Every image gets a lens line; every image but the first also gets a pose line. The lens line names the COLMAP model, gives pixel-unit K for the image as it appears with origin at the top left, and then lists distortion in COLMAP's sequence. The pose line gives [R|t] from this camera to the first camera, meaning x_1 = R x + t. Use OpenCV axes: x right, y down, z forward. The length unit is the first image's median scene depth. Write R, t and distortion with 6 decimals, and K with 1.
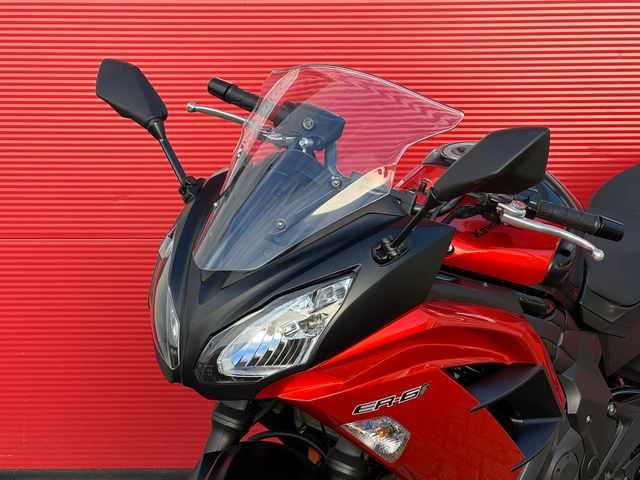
lens RADIAL K [[1506.6, 0, 319.3], [0, 1506.6, 239.1], [0, 0, 1]] dist [0.236002, 0.000000]
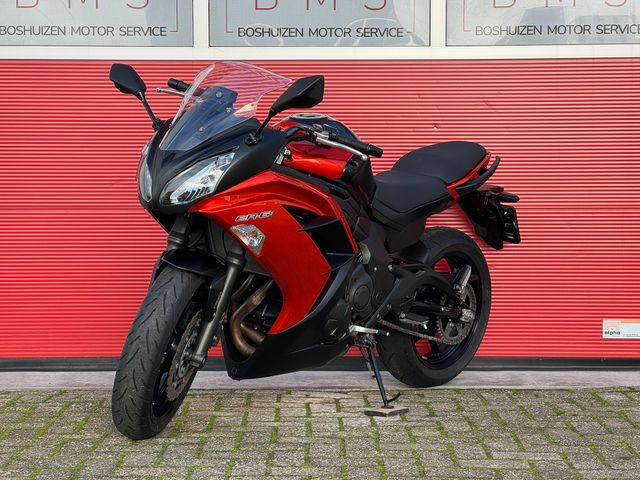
lens RADIAL K [[1506.6, 0, 316.2], [0, 1506.6, 241.8], [0, 0, 1]] dist [0.236002, 0.000000]
pose [[0.999849, -0.002258, 0.017213, 0.086478], [0.004255, 0.993131, -0.116929, 0.347665], [-0.016831, 0.116984, 0.992991, -0.935670]]
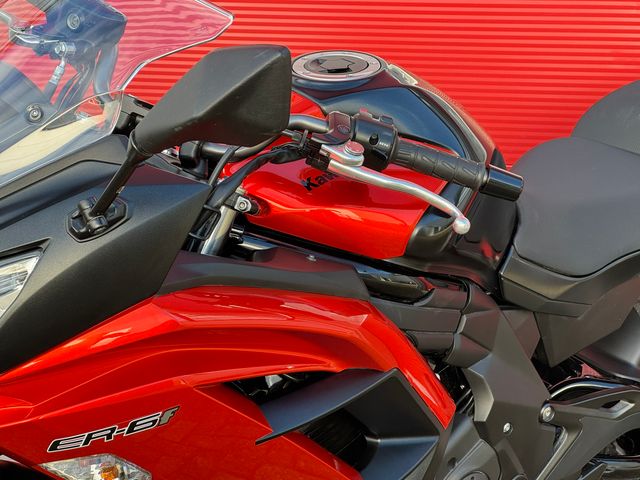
lens RADIAL K [[1506.6, 0, 322.1], [0, 1506.6, 238.1], [0, 0, 1]] dist [0.236002, 0.000000]
pose [[0.990427, 0.042040, -0.131478, 0.210989], [-0.031200, 0.996023, 0.083449, -0.038995], [0.134463, -0.078548, 0.987801, 0.305334]]
